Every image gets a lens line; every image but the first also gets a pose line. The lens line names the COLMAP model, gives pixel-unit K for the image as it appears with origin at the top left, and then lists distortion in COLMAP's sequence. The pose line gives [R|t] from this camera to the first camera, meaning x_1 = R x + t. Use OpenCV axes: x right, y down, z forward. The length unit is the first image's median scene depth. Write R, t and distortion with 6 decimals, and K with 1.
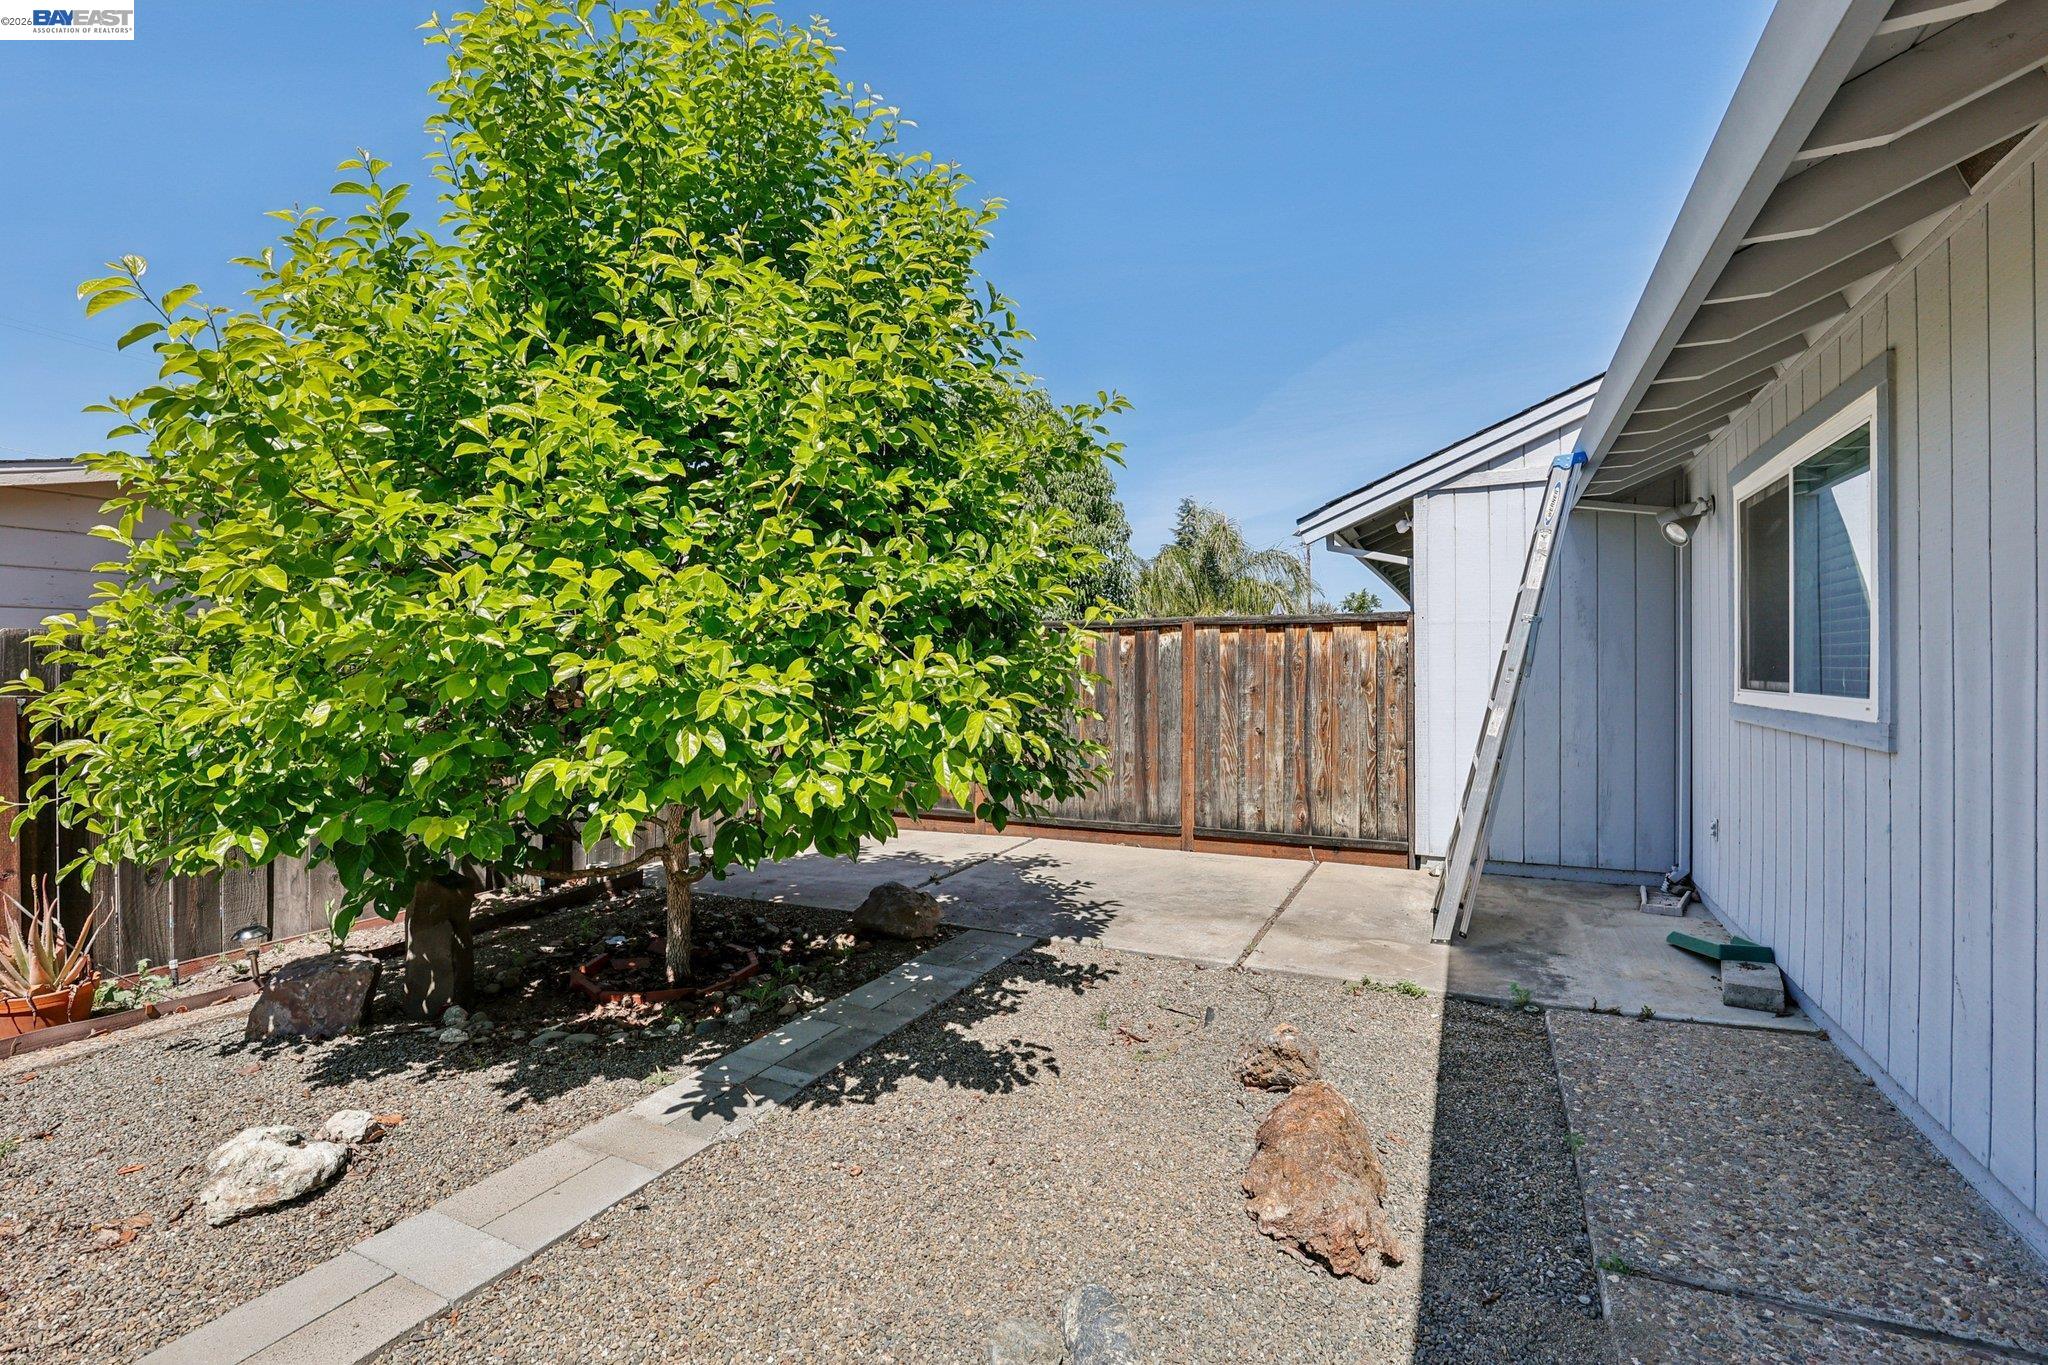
lens RADIAL K [[942.3, 0, 1024.8], [0, 942.3, 664.0], [0, 0, 1]] dist [-0.019779, -0.000255]
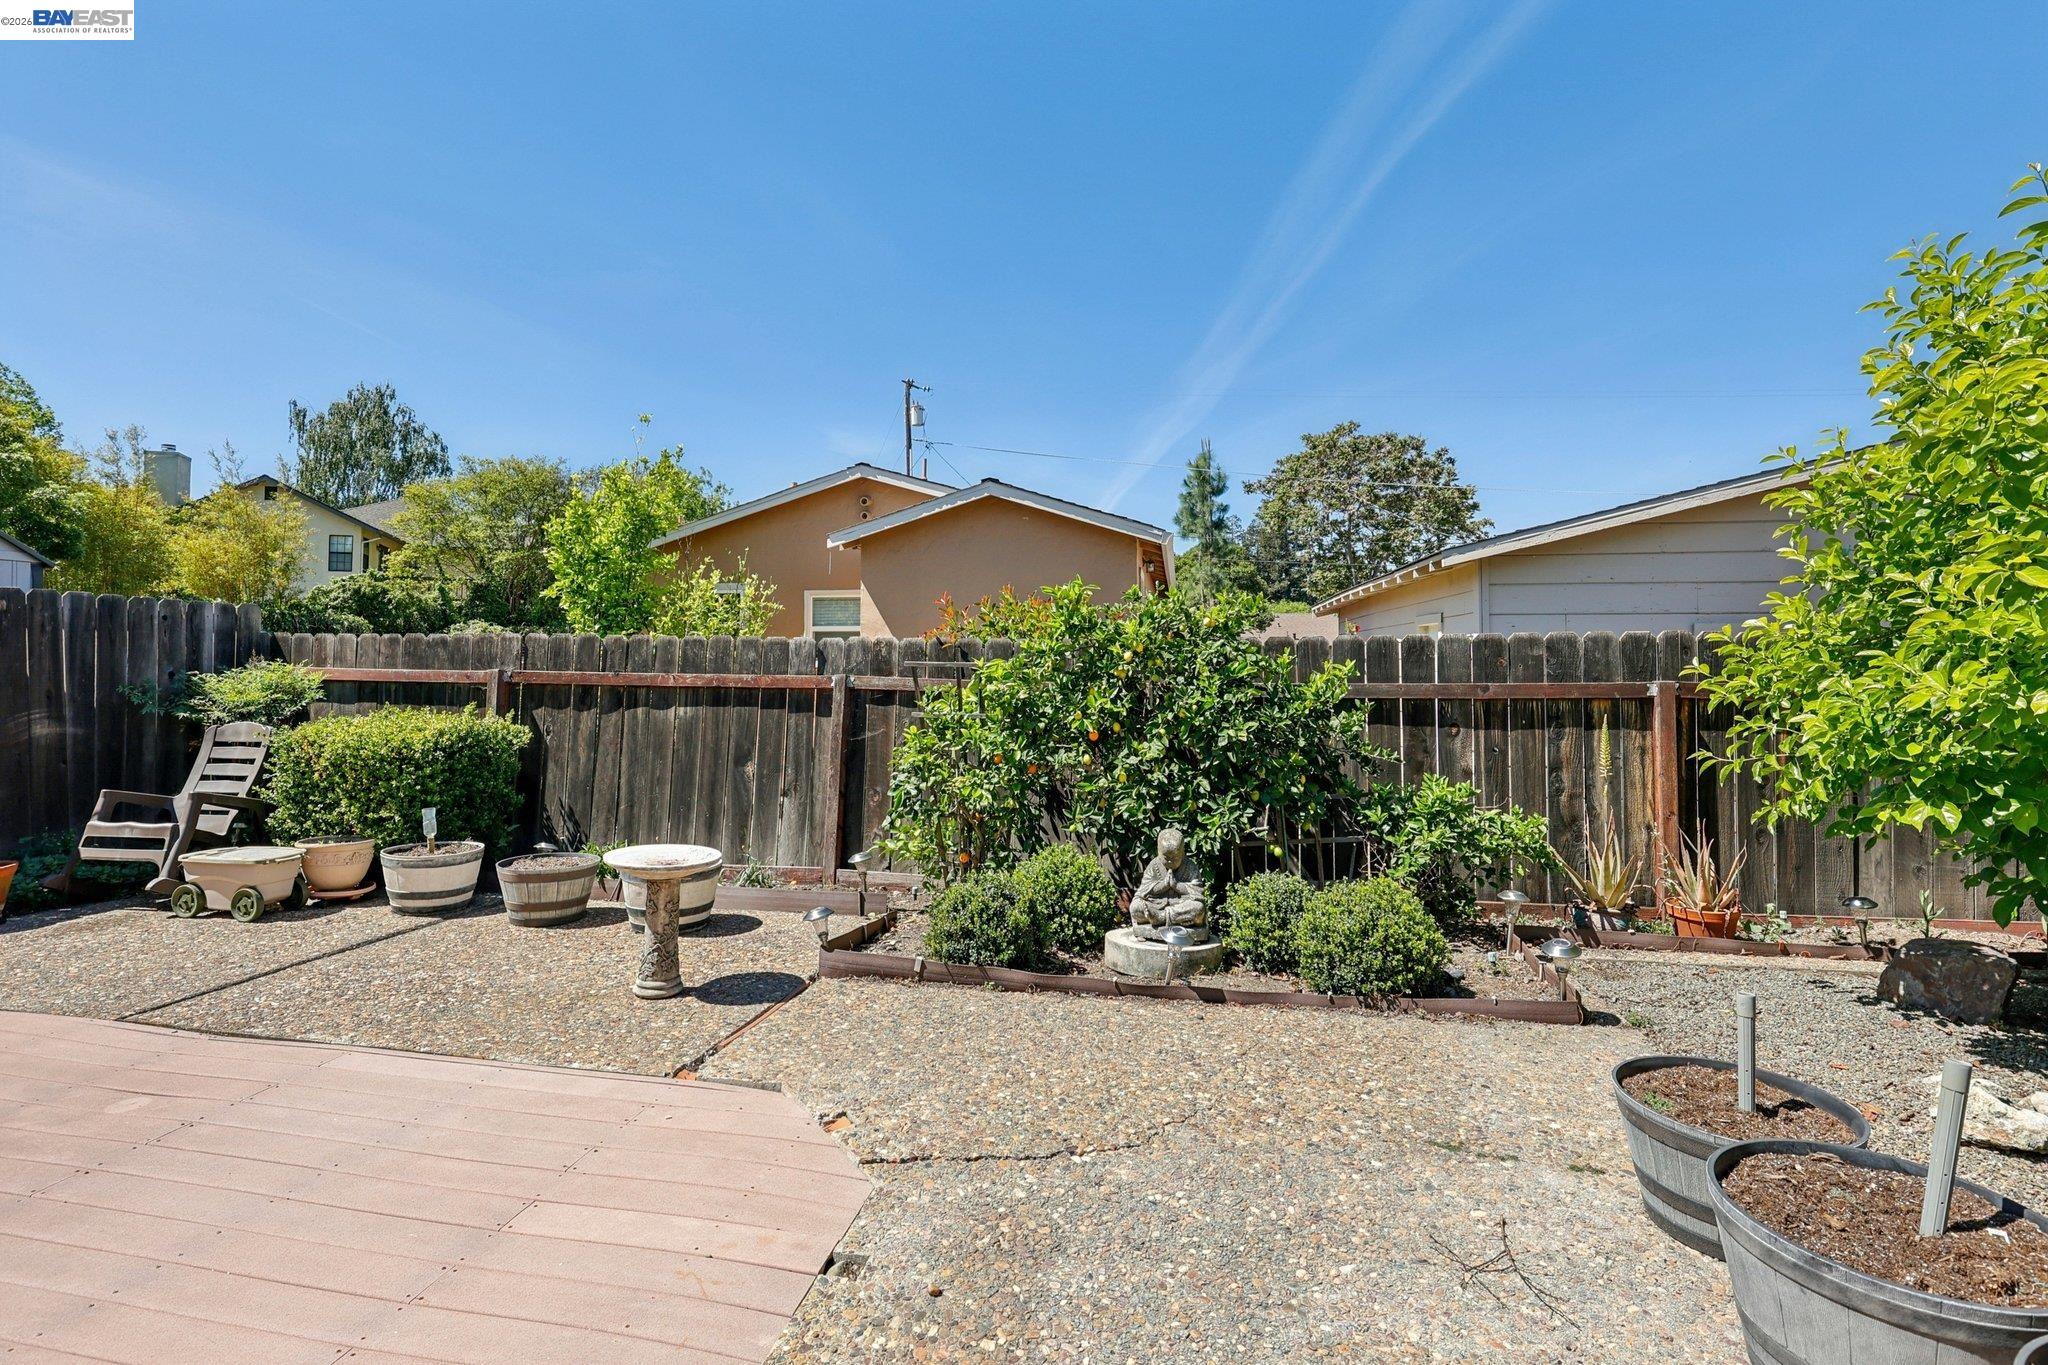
lens RADIAL K [[962.8, 0, 1028.7], [0, 962.8, 634.1], [0, 0, 1]] dist [-0.039288, 0.009775]
pose [[0.261742, -0.025242, -0.964808, -0.023709], [0.002921, 0.999674, -0.025362, -0.000527], [0.965133, 0.003820, 0.261731, -0.274730]]
